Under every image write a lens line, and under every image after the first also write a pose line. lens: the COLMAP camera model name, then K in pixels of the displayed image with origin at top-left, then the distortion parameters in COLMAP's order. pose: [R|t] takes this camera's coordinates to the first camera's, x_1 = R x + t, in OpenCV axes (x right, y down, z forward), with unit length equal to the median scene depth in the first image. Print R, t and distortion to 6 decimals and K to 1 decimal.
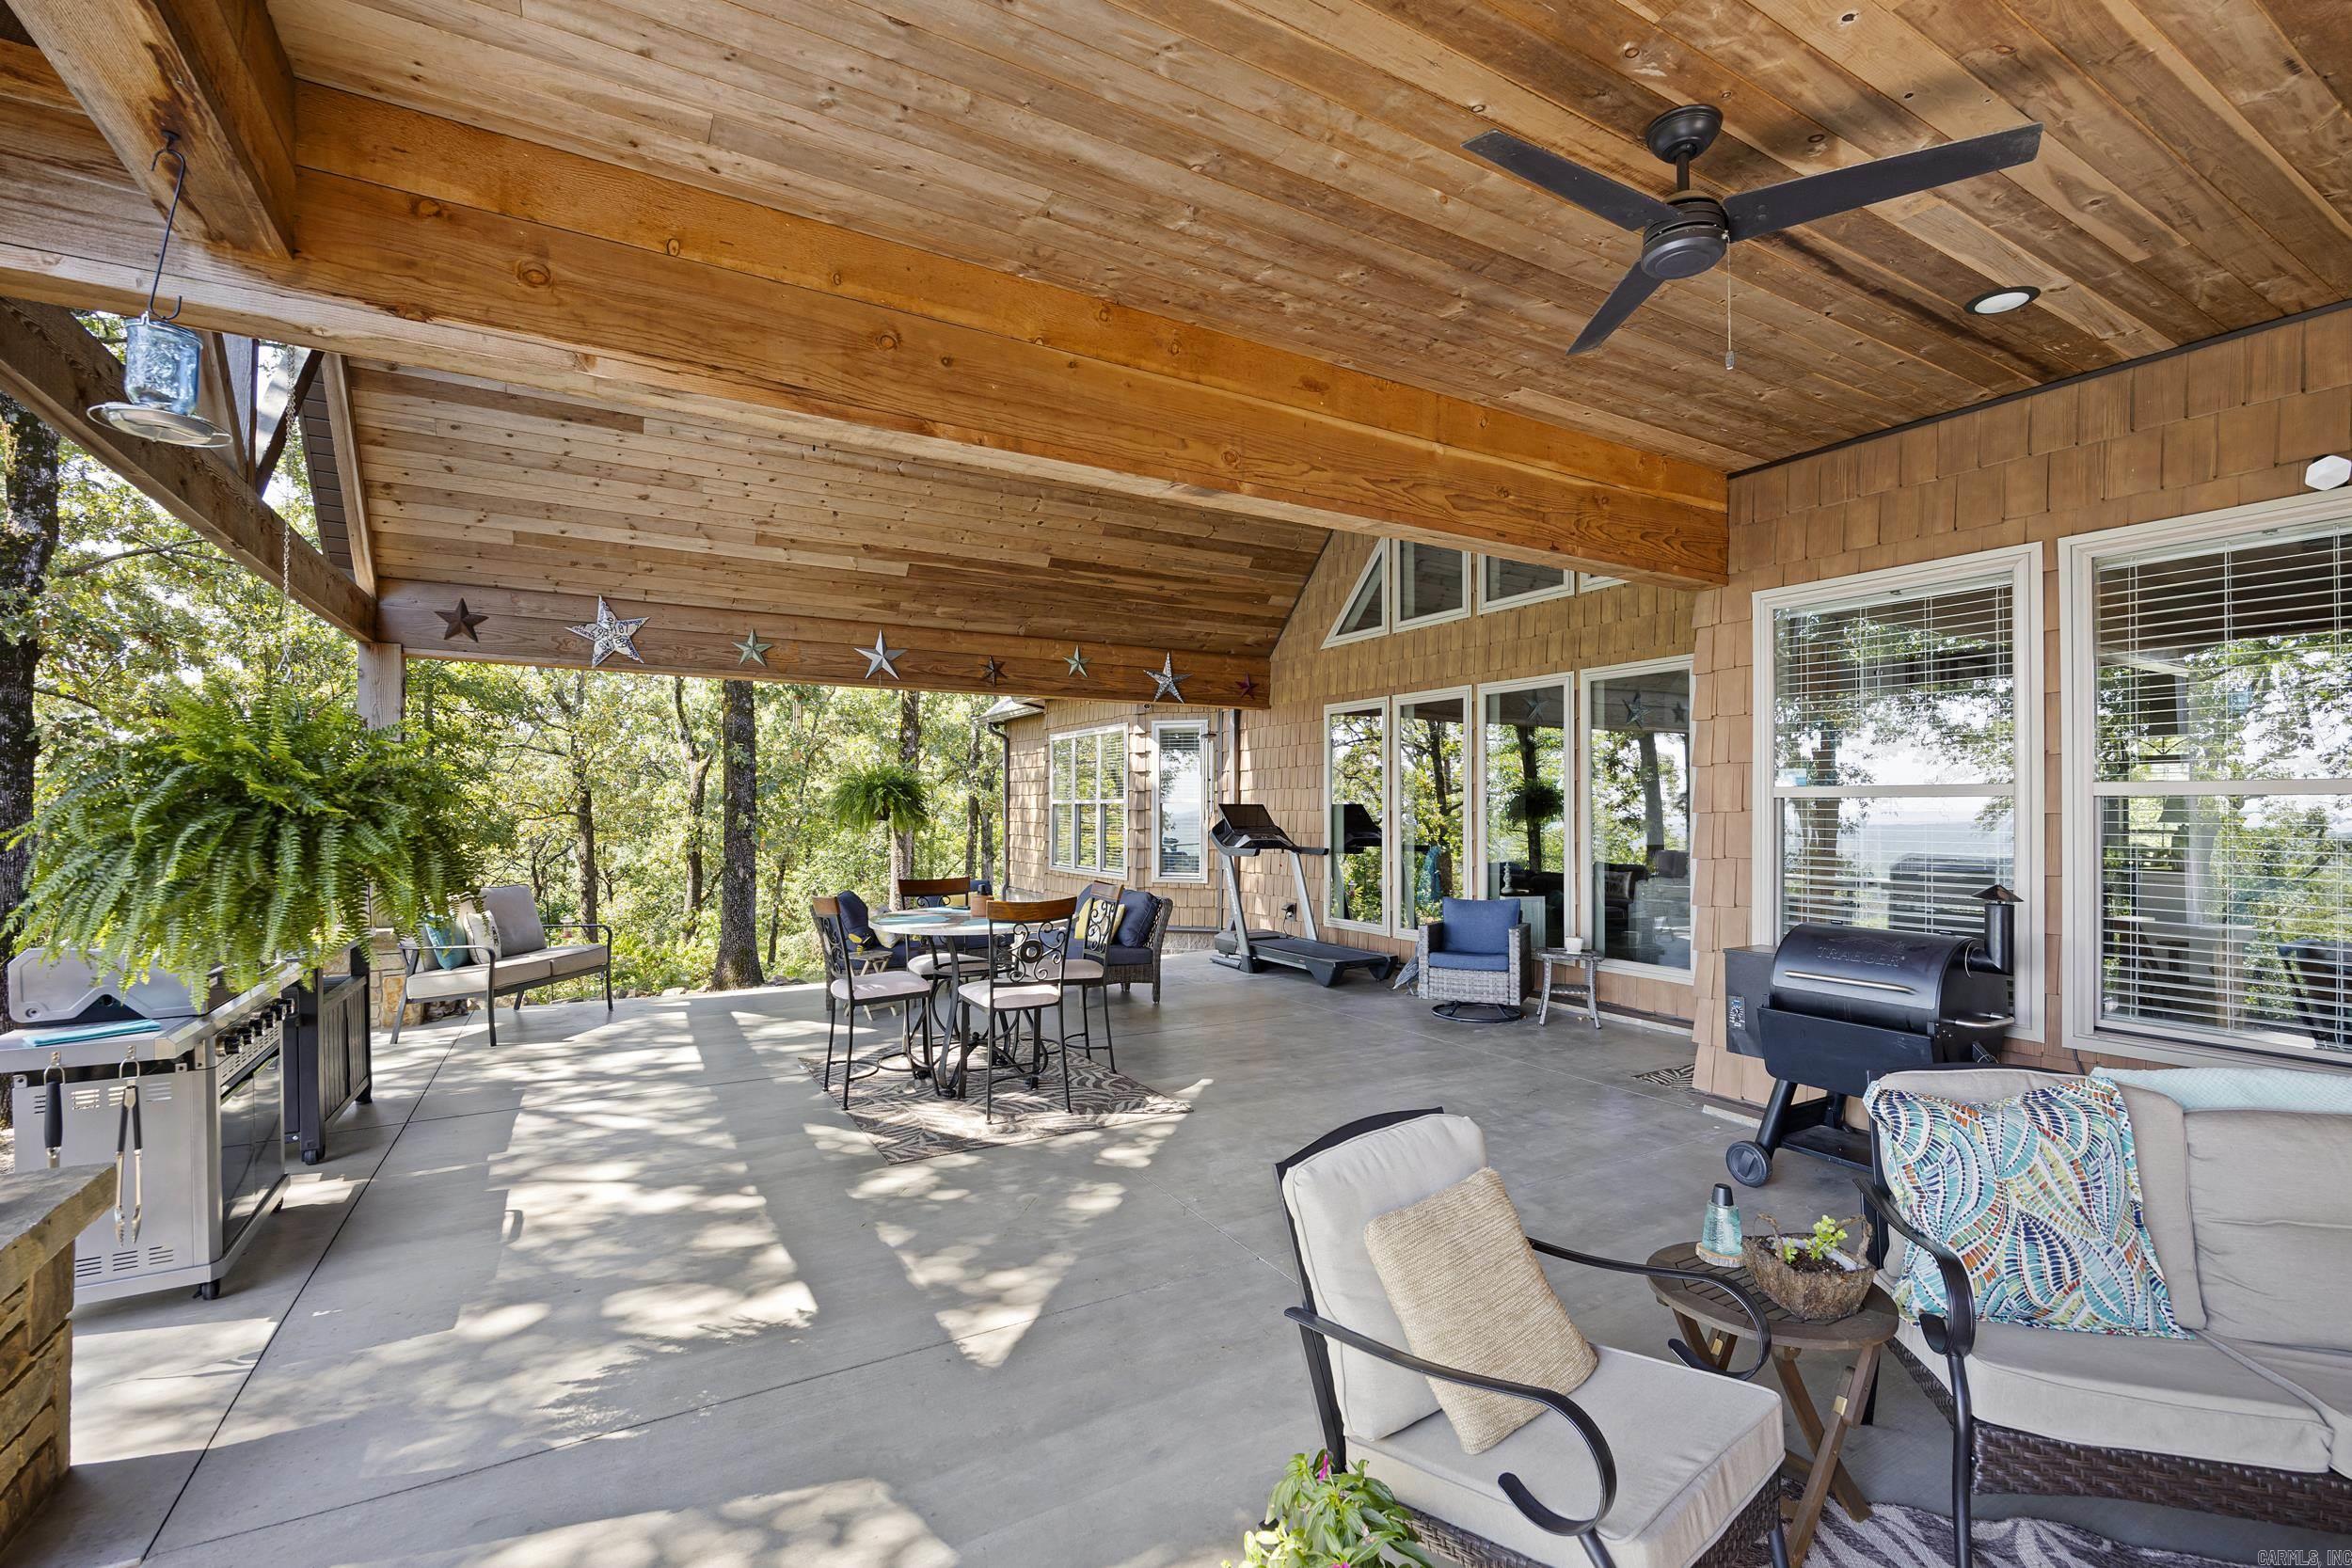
lens RADIAL K [[1030.0, 0, 1184.4], [0, 1030.0, 792.8], [0, 0, 1]] dist [-0.005006, -0.000530]
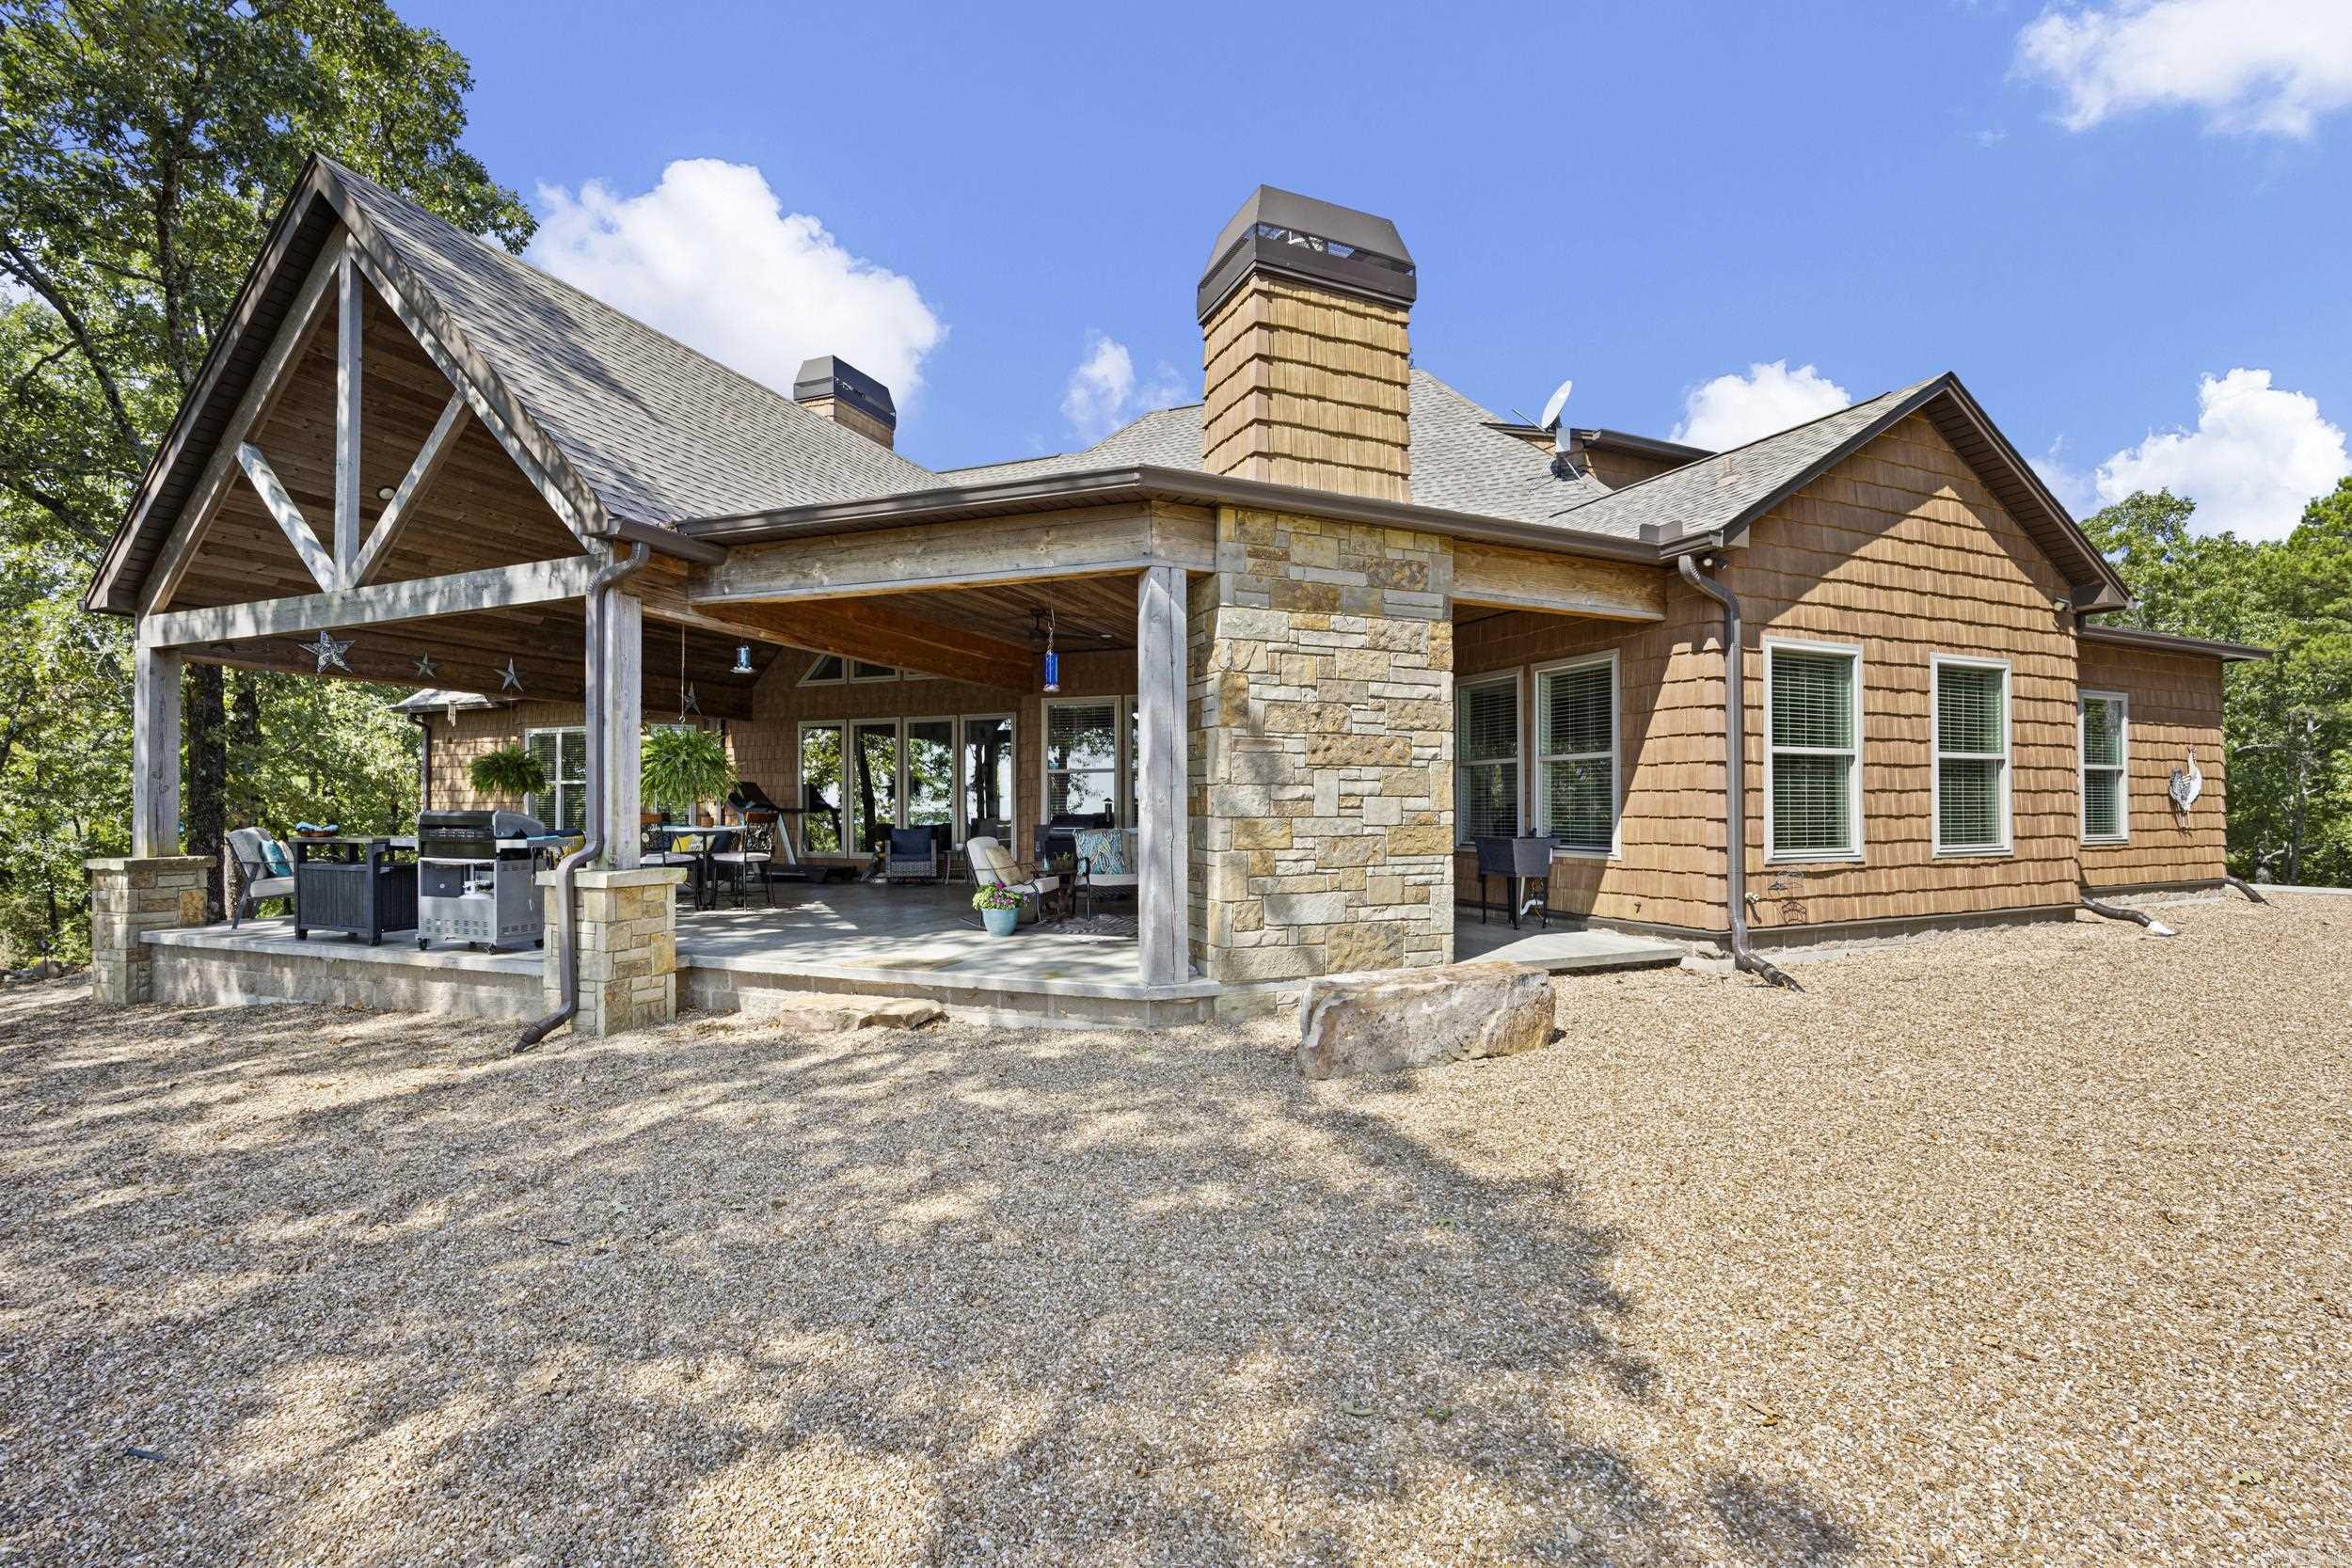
lens RADIAL K [[1030.0, 0, 1178.3], [0, 1030.0, 788.9], [0, 0, 1]] dist [-0.005006, -0.000530]
pose [[0.781622, 0.009635, 0.623678, -0.524003], [-0.005089, 0.999946, -0.009070, 0.041462], [-0.623732, 0.003915, 0.781629, -0.823707]]
